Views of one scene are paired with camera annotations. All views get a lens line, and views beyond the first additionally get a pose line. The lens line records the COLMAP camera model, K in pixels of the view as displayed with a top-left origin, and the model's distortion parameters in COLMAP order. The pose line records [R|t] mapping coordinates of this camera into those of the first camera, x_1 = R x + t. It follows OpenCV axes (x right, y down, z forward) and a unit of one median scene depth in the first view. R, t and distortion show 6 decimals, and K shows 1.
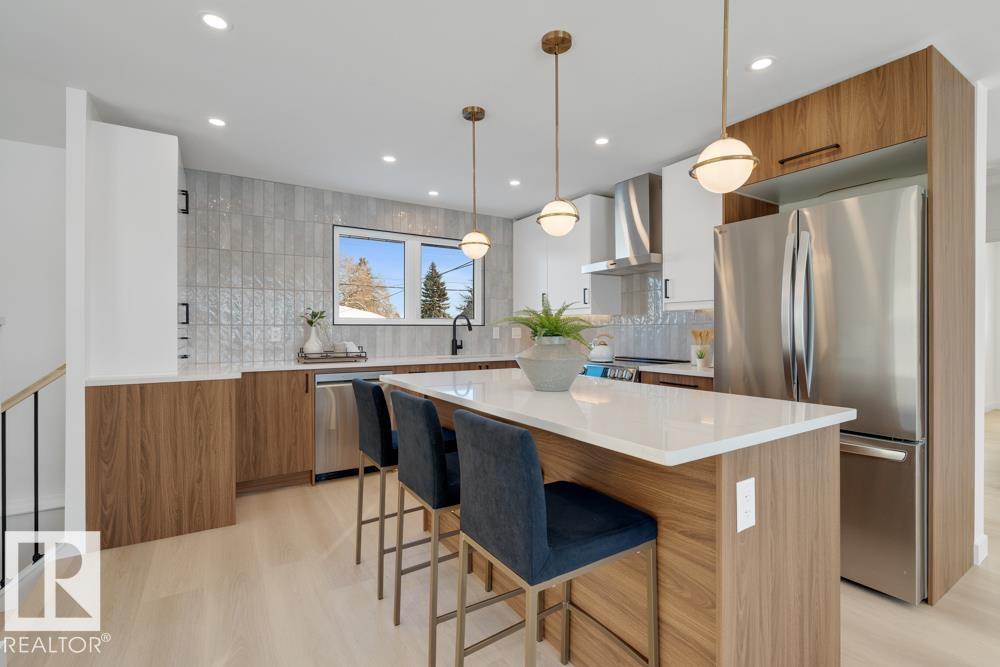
lens RADIAL K [[453.2, 0, 502.5], [0, 453.2, 338.4], [0, 0, 1]] dist [-0.007545, -0.000032]
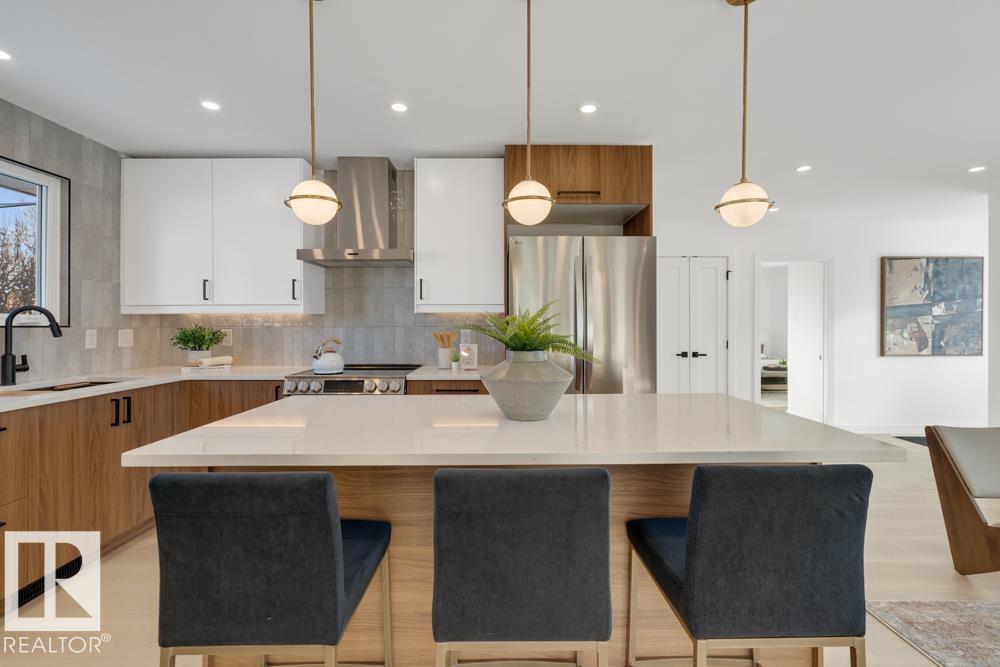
lens RADIAL K [[453.2, 0, 503.5], [0, 453.2, 327.5], [0, 0, 1]] dist [-0.007545, -0.000032]
pose [[0.523939, -0.002217, 0.851753, -0.286132], [0.016356, 0.999838, -0.007458, -0.017529], [-0.851598, 0.017839, 0.523891, 0.305041]]
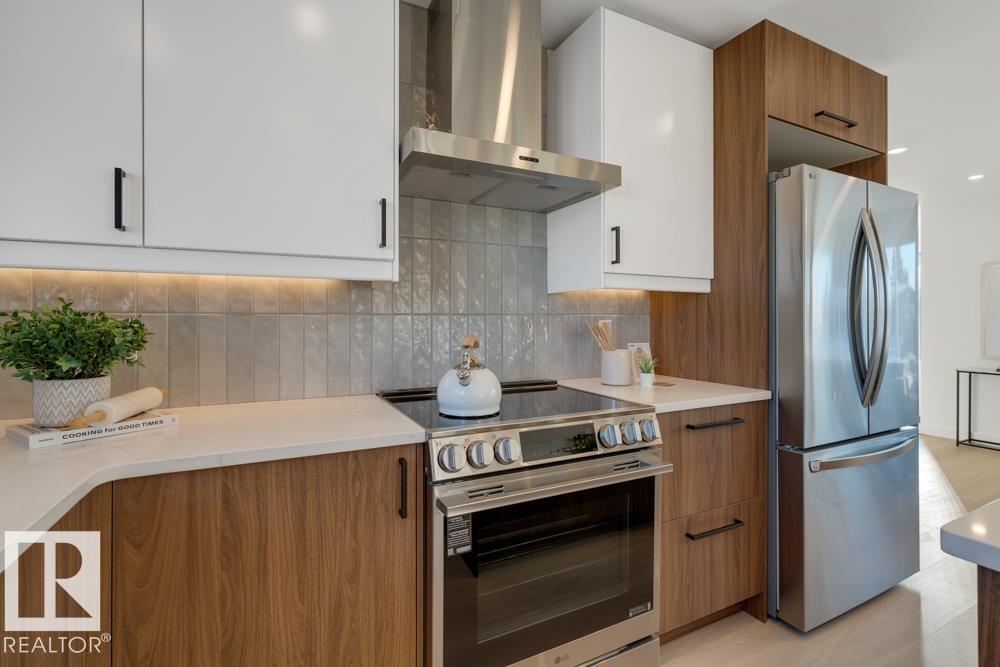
lens RADIAL K [[453.2, 0, 504.6], [0, 453.2, 323.9], [0, 0, 1]] dist [-0.007545, -0.000032]
pose [[0.095789, -0.001995, 0.995400, -0.135498], [0.020997, 0.999780, -0.000017, -0.019141], [-0.995180, 0.020902, 0.095810, 0.894570]]
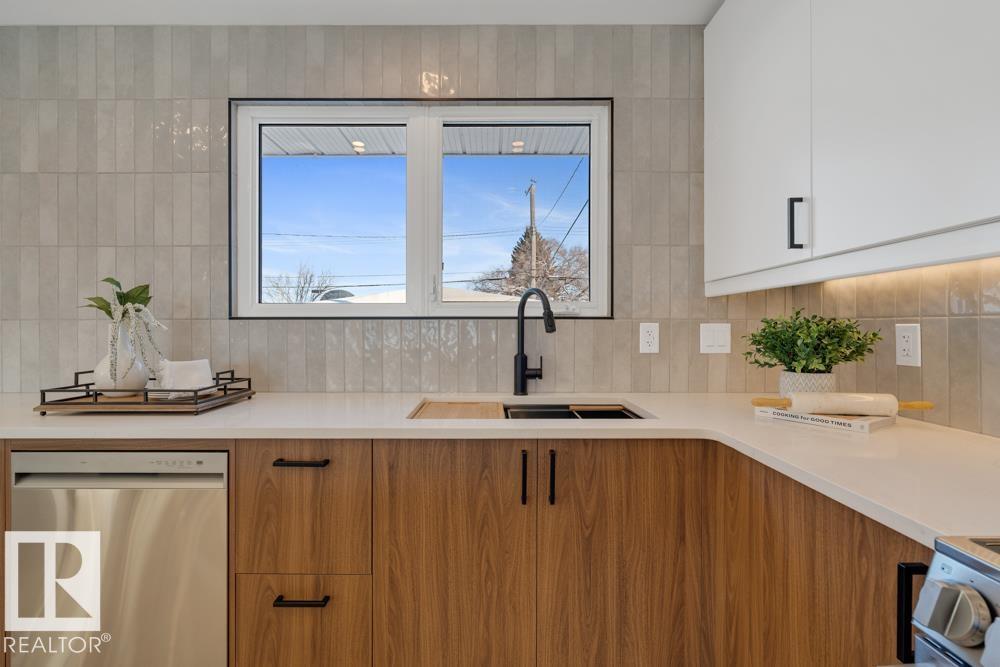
lens RADIAL K [[453.2, 0, 491.8], [0, 453.2, 330.2], [0, 0, 1]] dist [-0.007545, -0.000032]
pose [[0.845773, 0.005693, -0.533512, 0.093460], [-0.011540, 0.999904, -0.007623, -0.017804], [0.533418, 0.012604, 0.845758, 0.768246]]
